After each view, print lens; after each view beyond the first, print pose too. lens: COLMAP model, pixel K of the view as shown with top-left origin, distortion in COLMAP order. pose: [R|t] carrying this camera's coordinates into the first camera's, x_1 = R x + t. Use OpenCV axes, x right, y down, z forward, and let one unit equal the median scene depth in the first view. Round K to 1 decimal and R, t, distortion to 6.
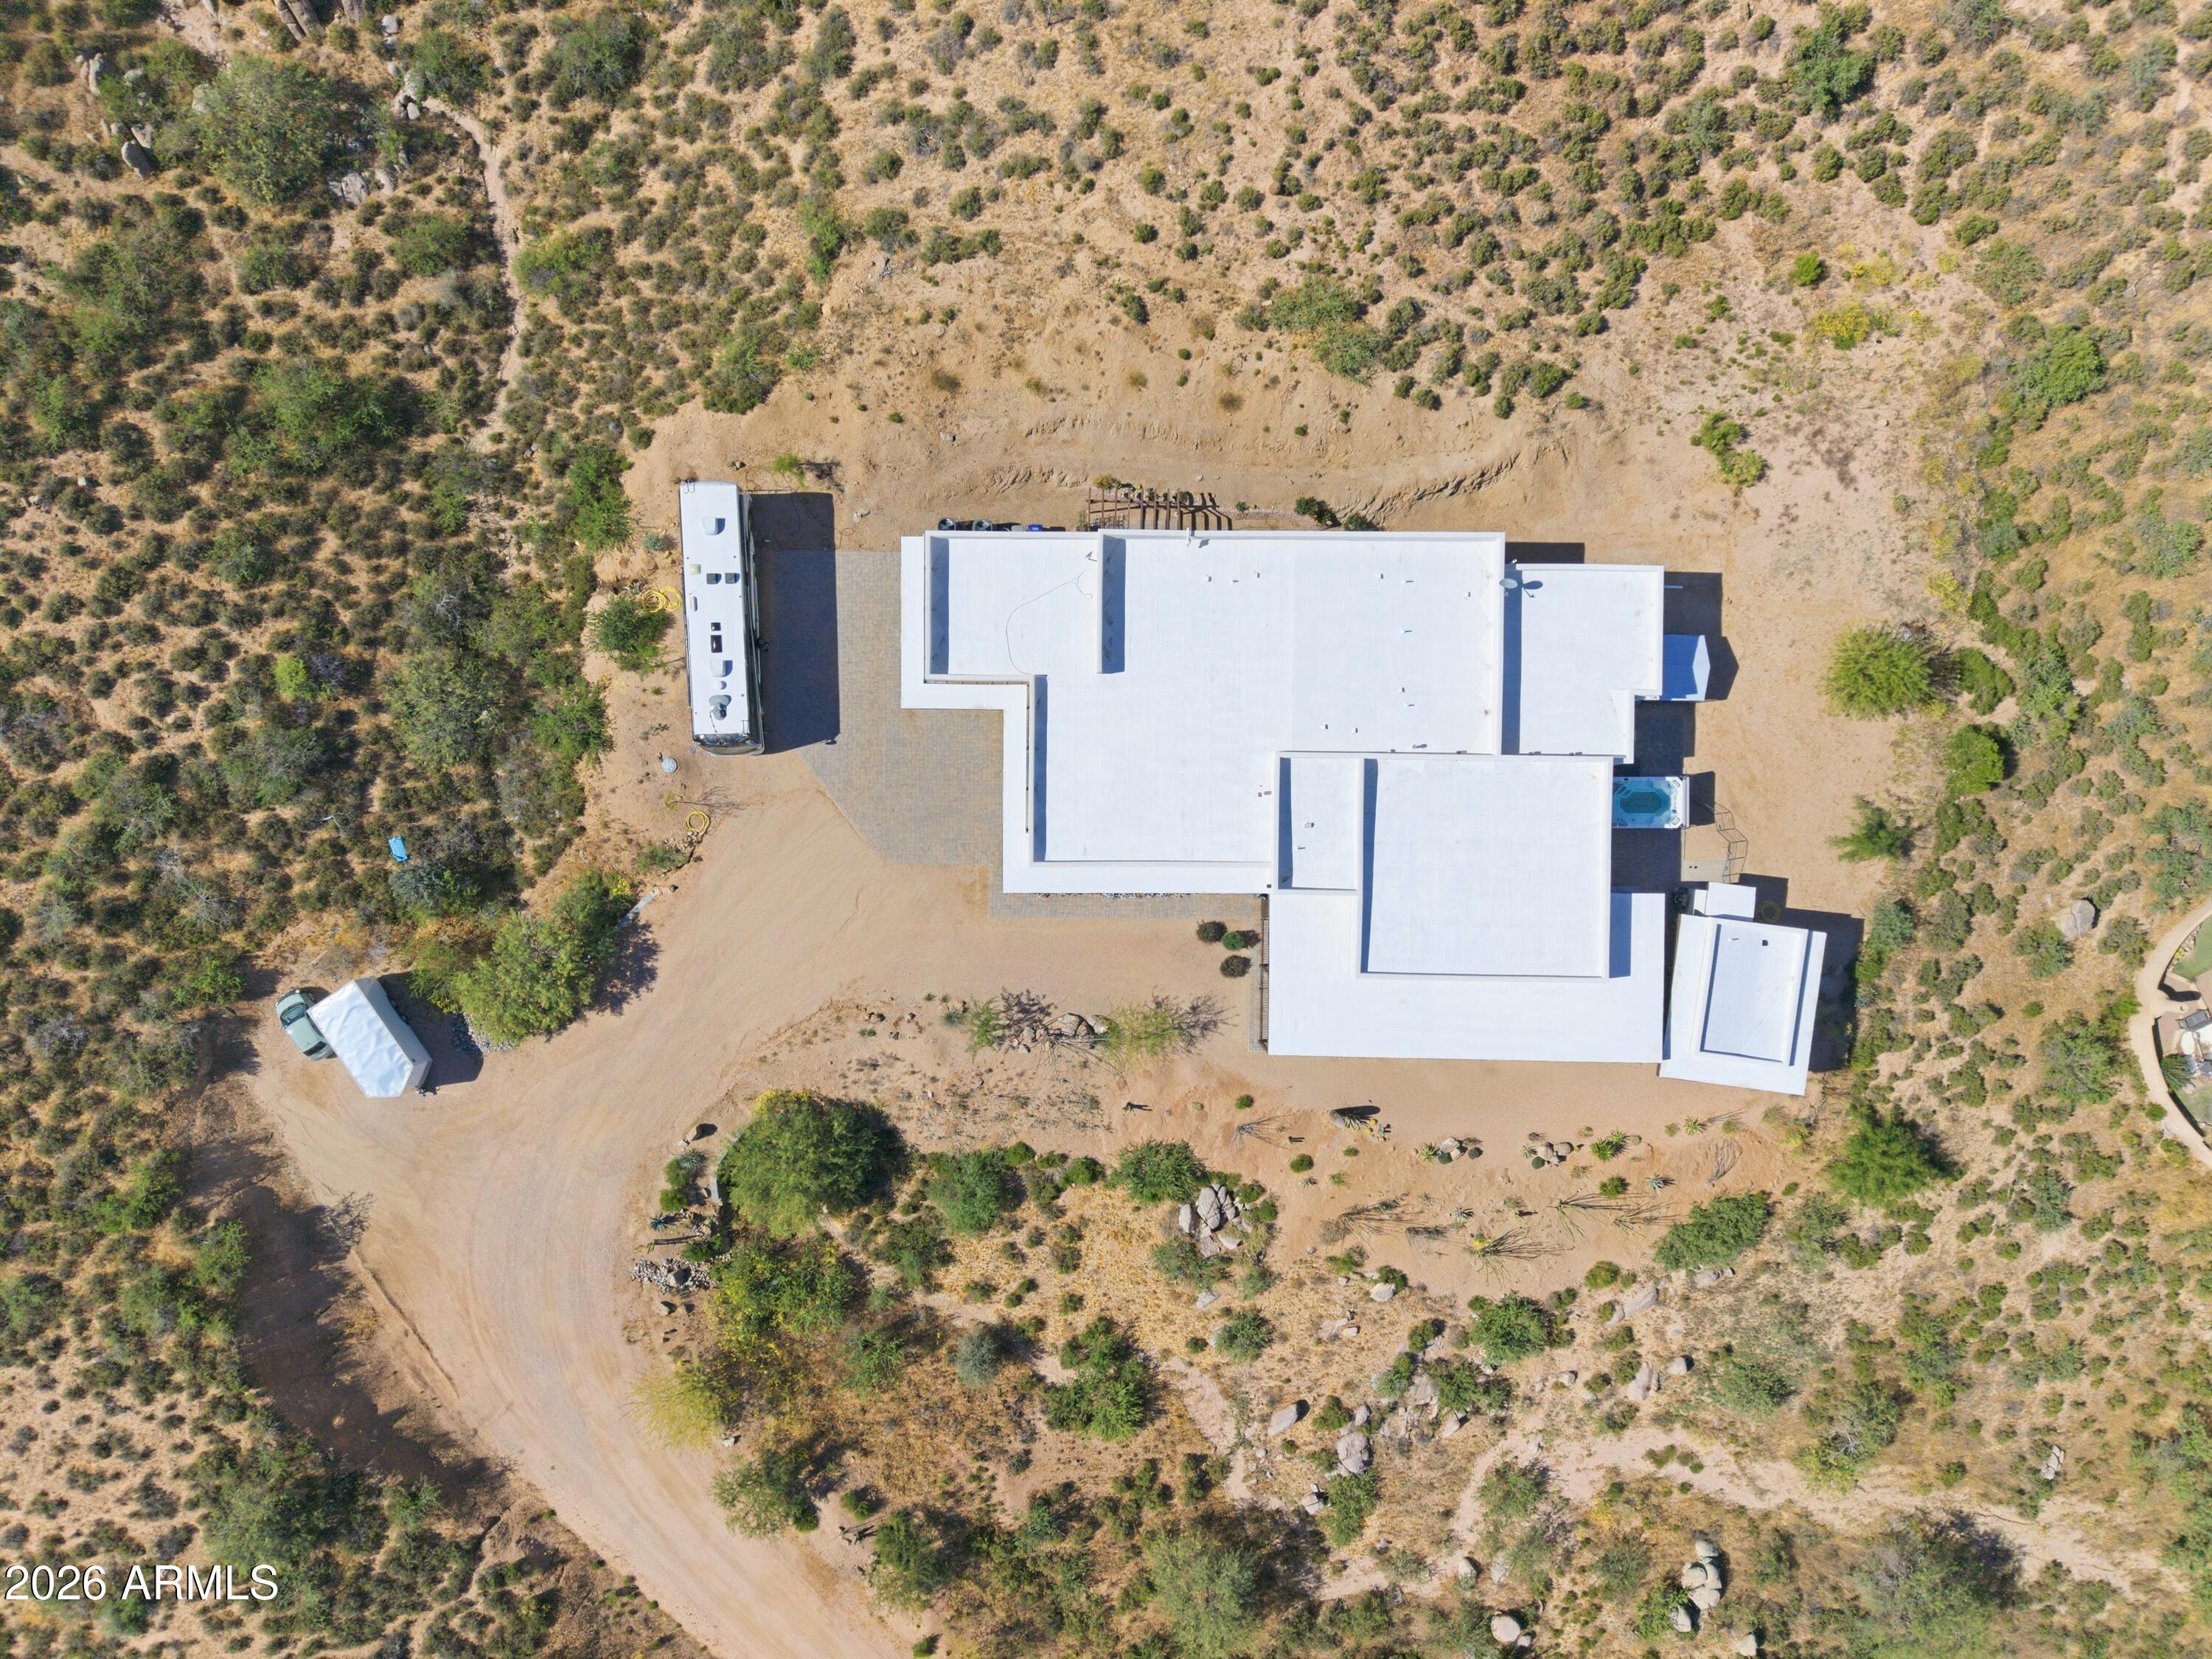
lens RADIAL K [[1473.9, 0, 1106.0], [0, 1473.9, 829.5], [0, 0, 1]] dist [0.001576, 0.002325]
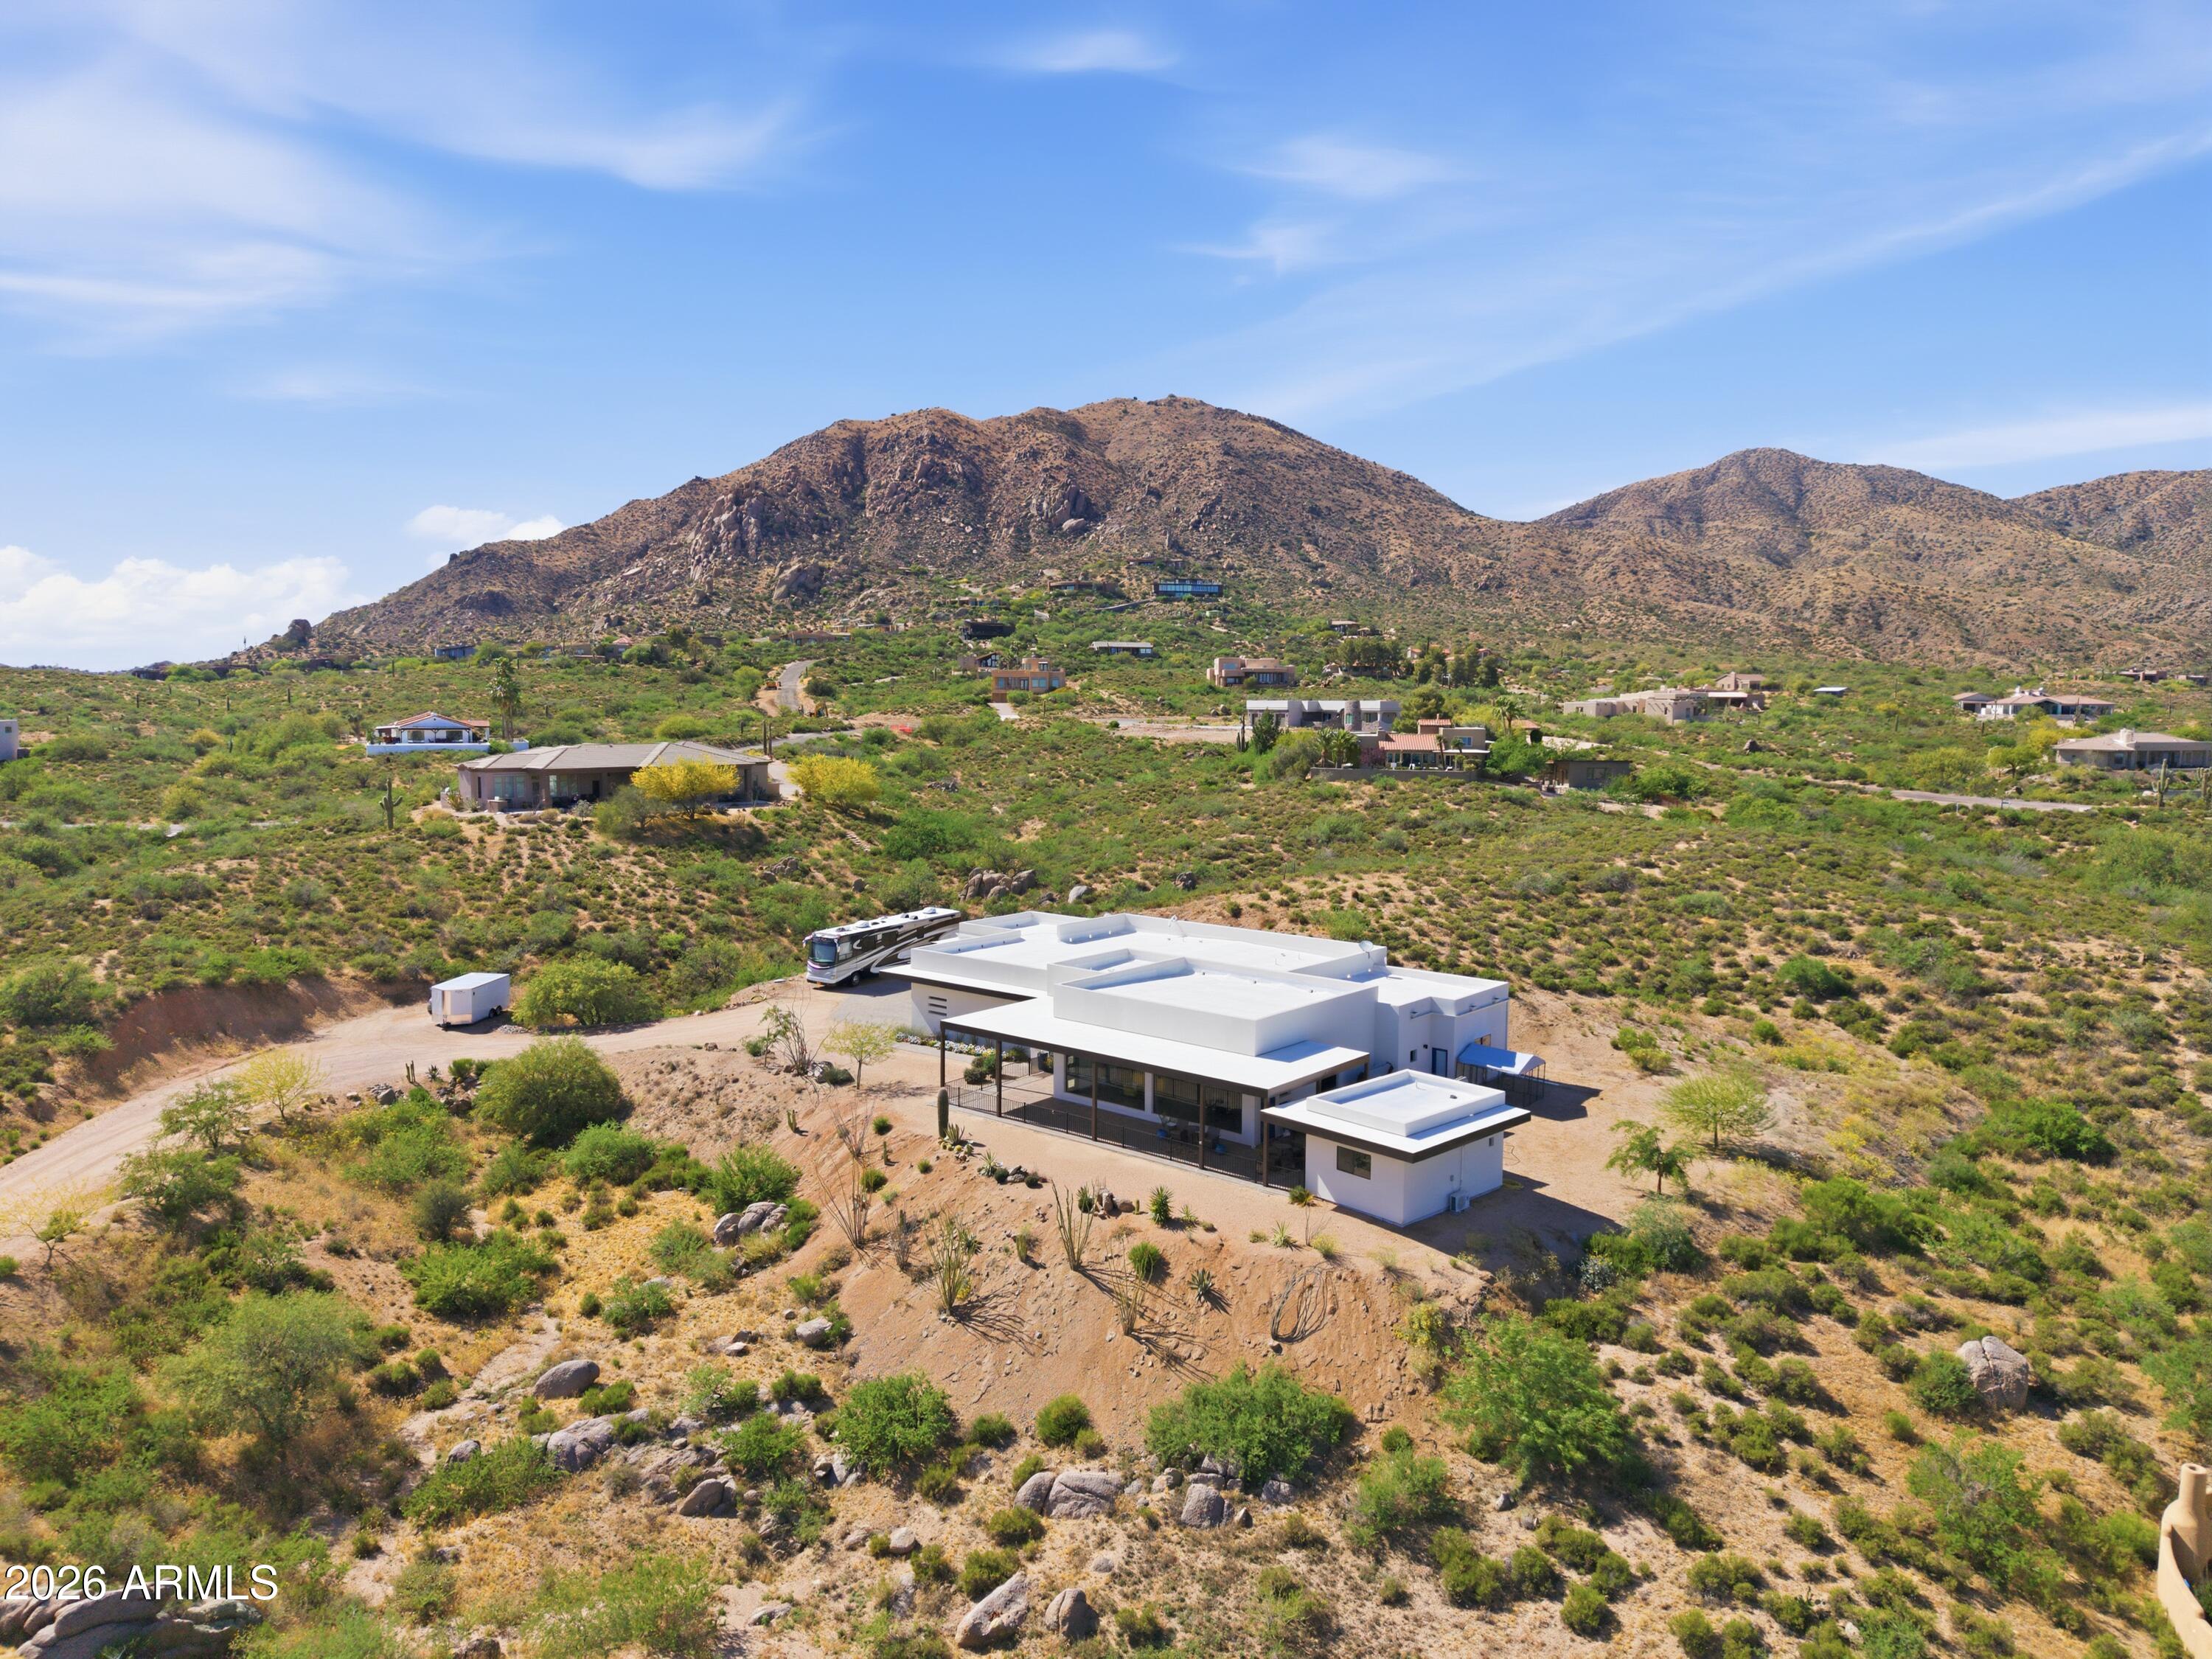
lens RADIAL K [[1473.9, 0, 1106.0], [0, 1473.9, 829.5], [0, 0, 1]] dist [0.001576, 0.002325]
pose [[0.777622, 0.040608, -0.627419, 0.728696], [-0.628618, 0.069156, -0.774633, 0.752122], [0.011933, 0.996779, 0.079304, 0.700785]]
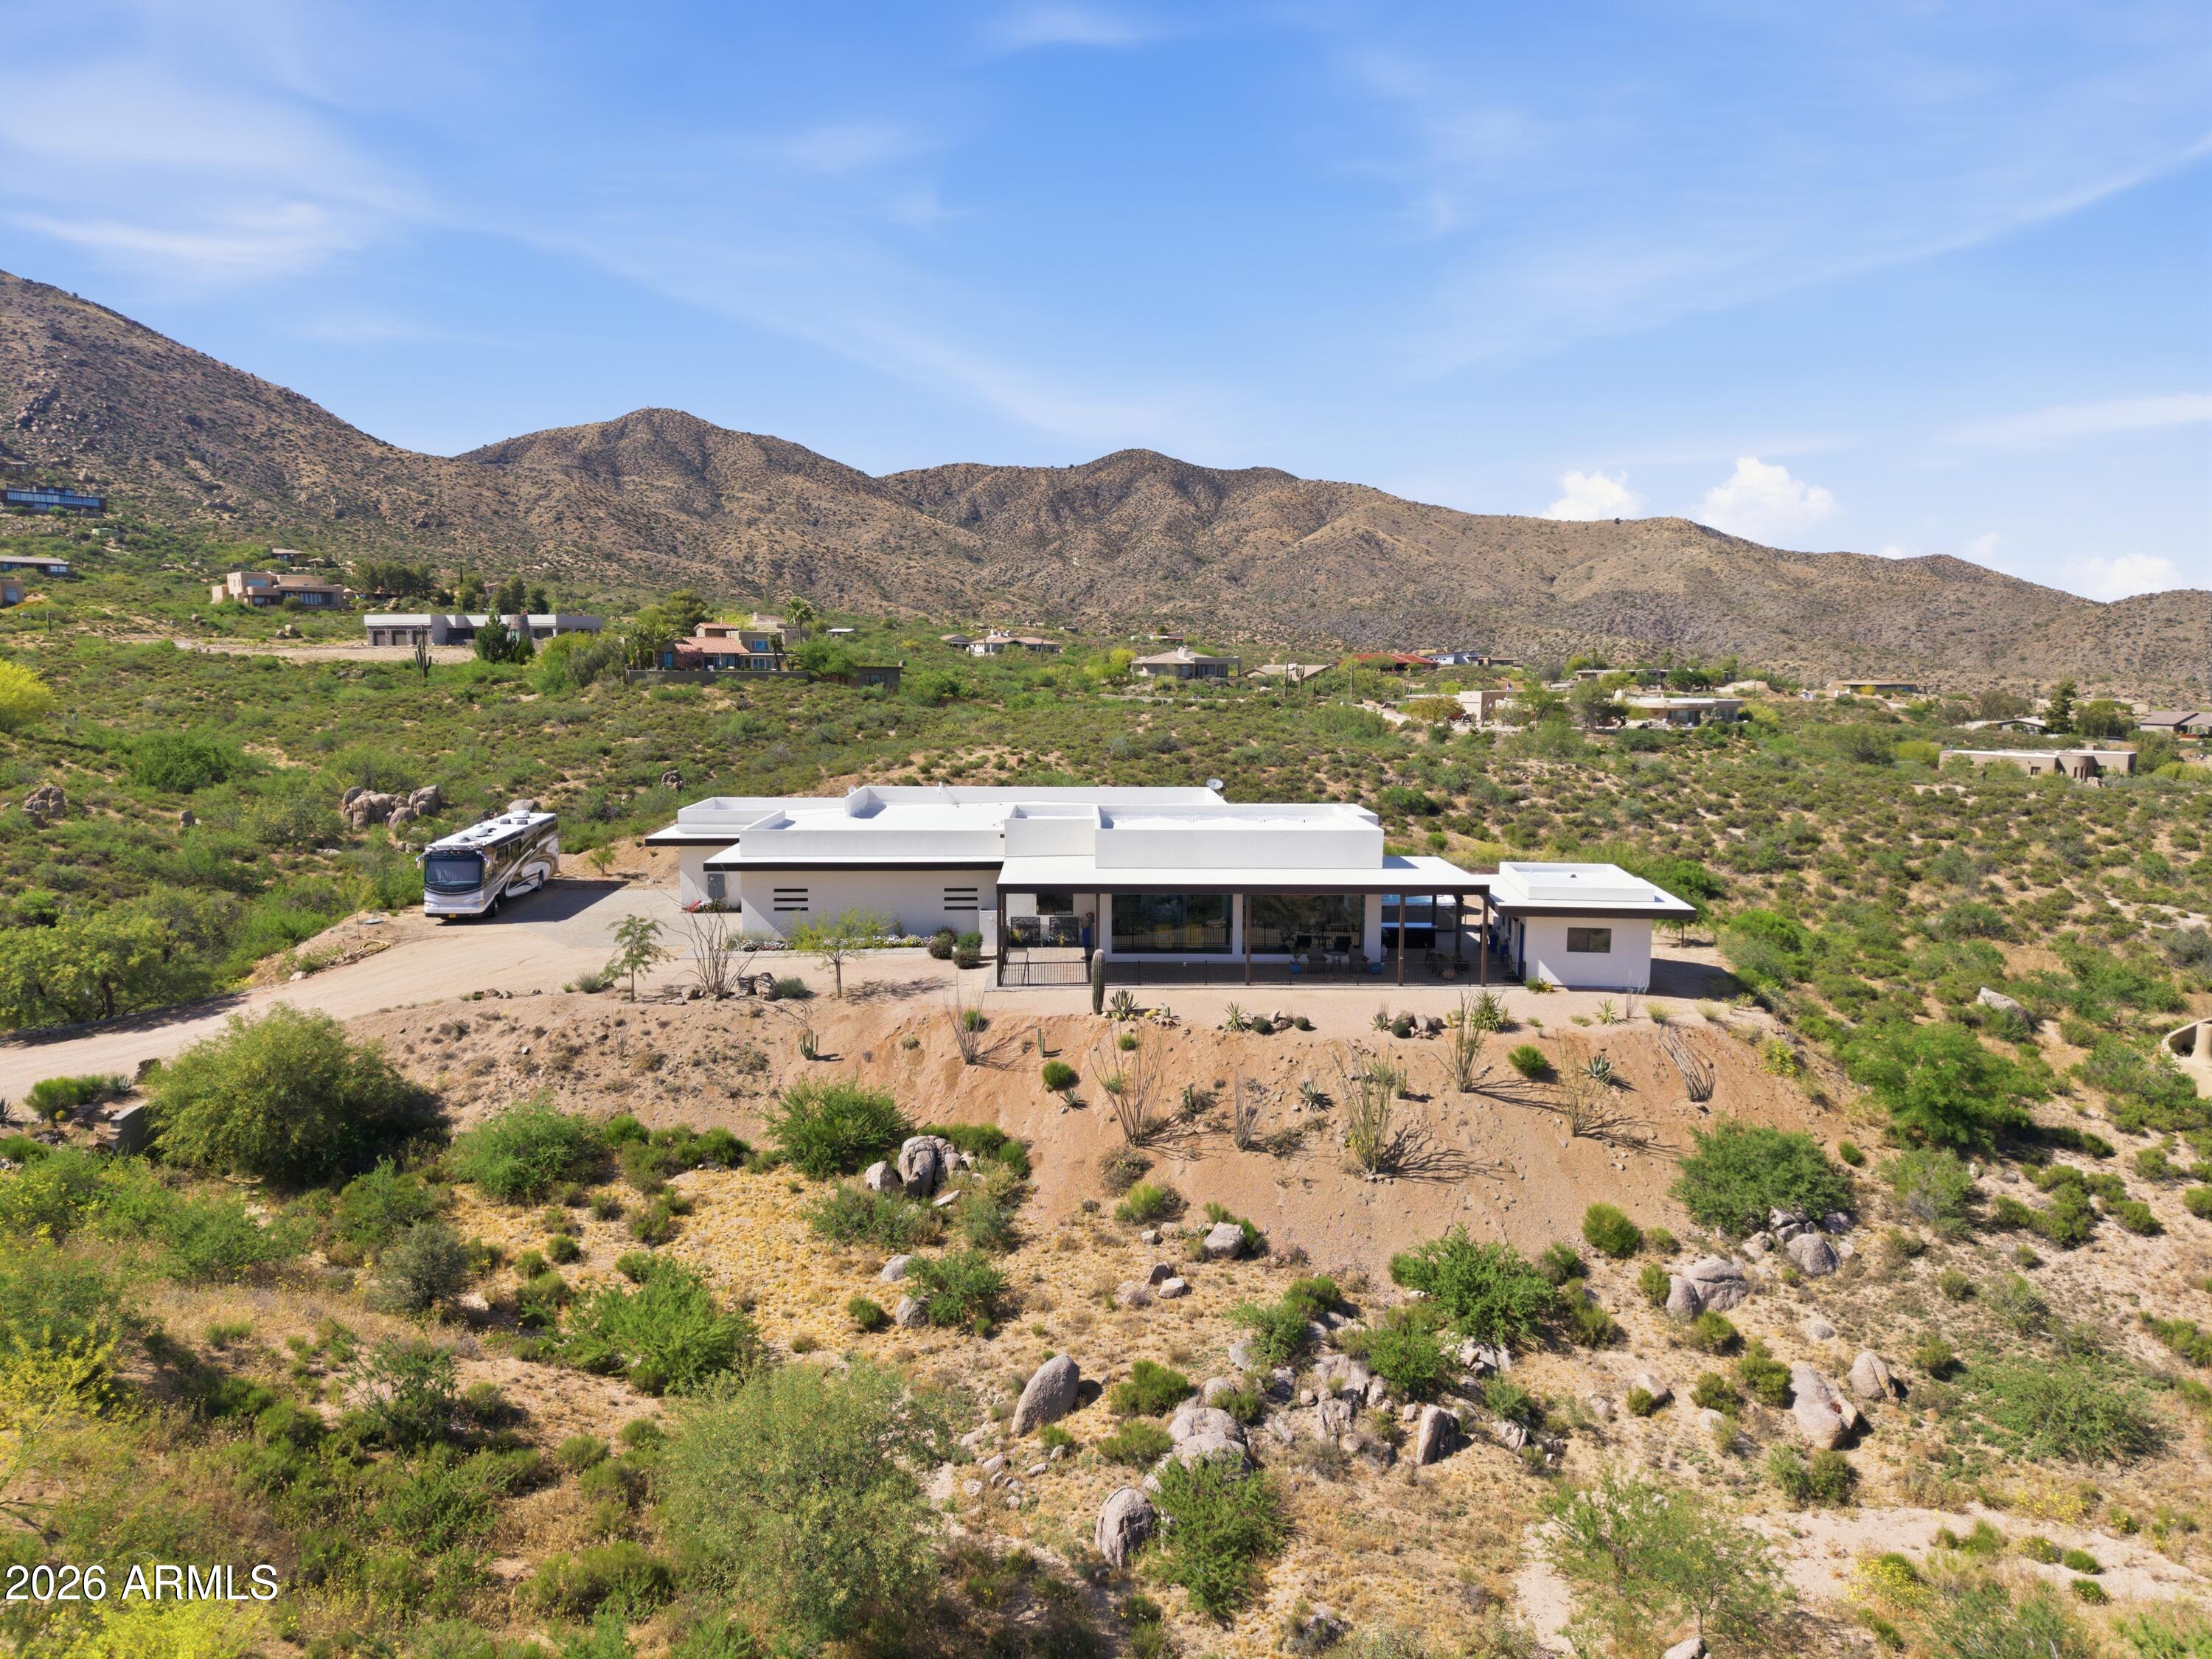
lens RADIAL K [[1473.9, 0, 1106.0], [0, 1473.9, 829.5], [0, 0, 1]] dist [0.001576, 0.002325]
pose [[0.999306, -0.016338, 0.033488, 0.127993], [0.035169, 0.116631, -0.992553, 0.830568], [0.012310, 0.993041, 0.117124, 0.778977]]
